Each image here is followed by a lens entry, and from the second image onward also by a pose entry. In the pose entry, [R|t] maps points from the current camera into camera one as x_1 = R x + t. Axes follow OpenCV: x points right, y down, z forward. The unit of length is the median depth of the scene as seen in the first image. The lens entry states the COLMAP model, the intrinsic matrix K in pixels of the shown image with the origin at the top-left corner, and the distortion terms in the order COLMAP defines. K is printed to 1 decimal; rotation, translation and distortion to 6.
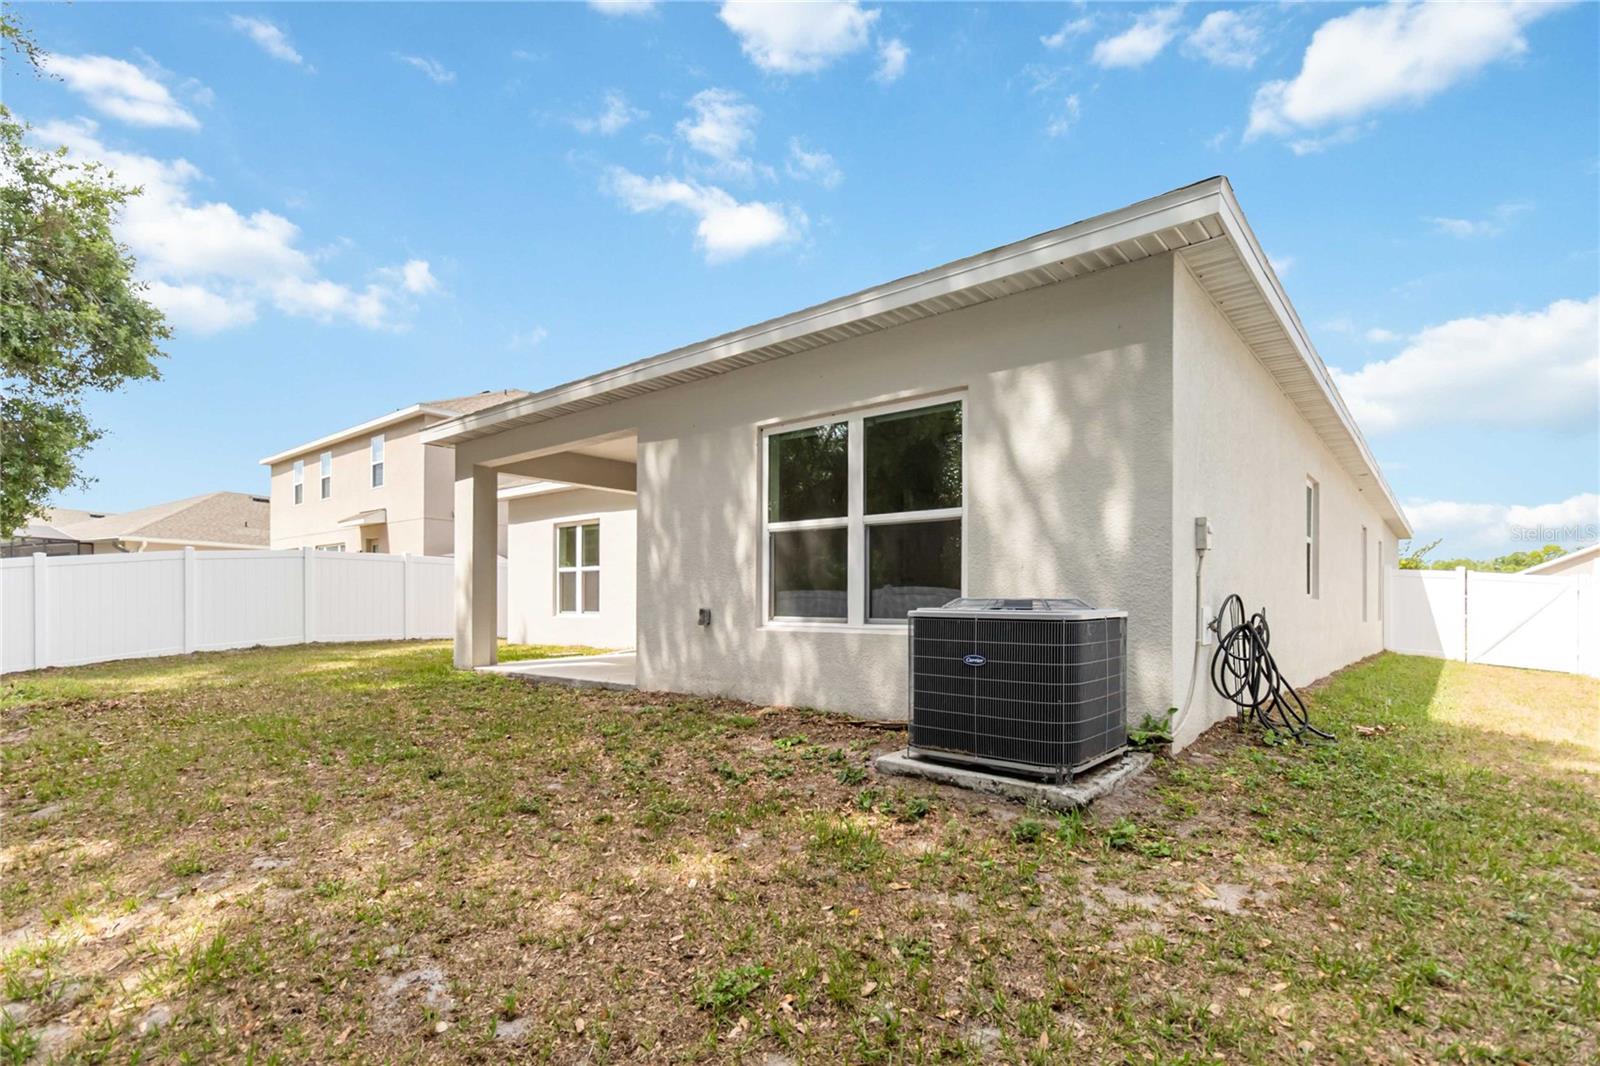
lens RADIAL K [[774.0, 0, 801.1], [0, 774.0, 606.2], [0, 0, 1]] dist [-0.000929, -0.000137]
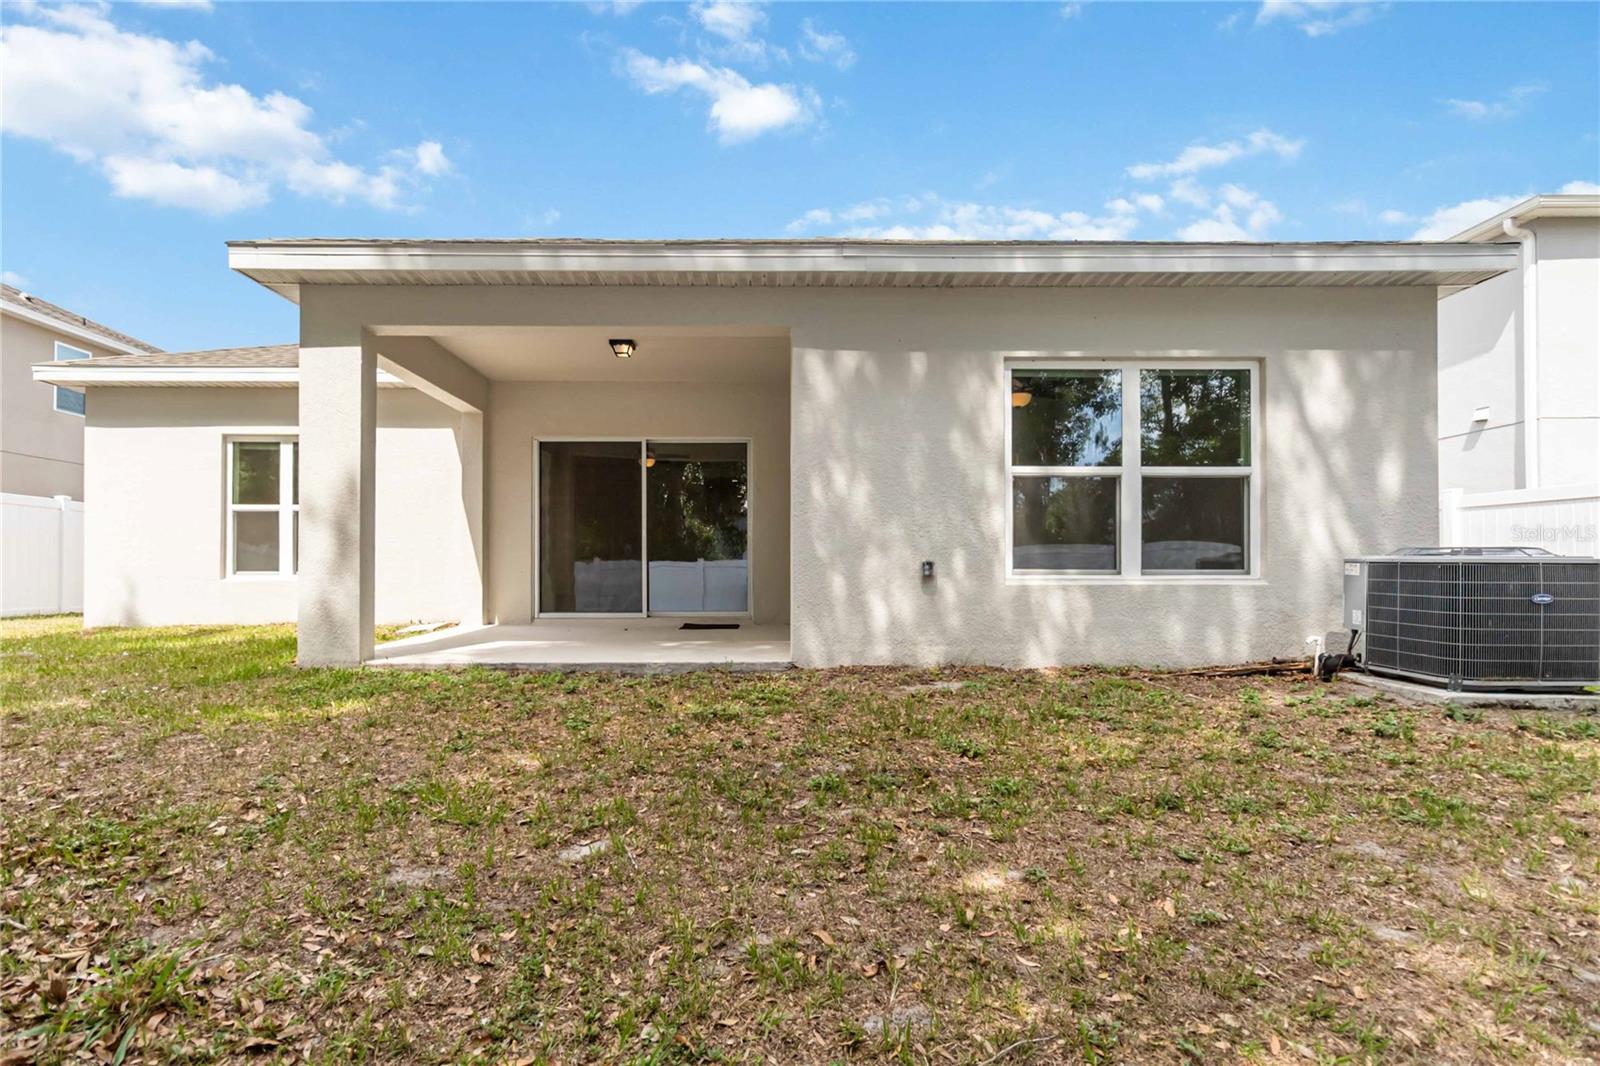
lens RADIAL K [[752.1, 0, 798.8], [0, 752.1, 568.8], [0, 0, 1]] dist [0.002675, 0.000404]
pose [[0.769735, -0.000568, 0.638364, -0.851581], [0.001669, 0.999998, -0.001121, 0.014941], [-0.638362, 0.001928, 0.769734, 0.521089]]
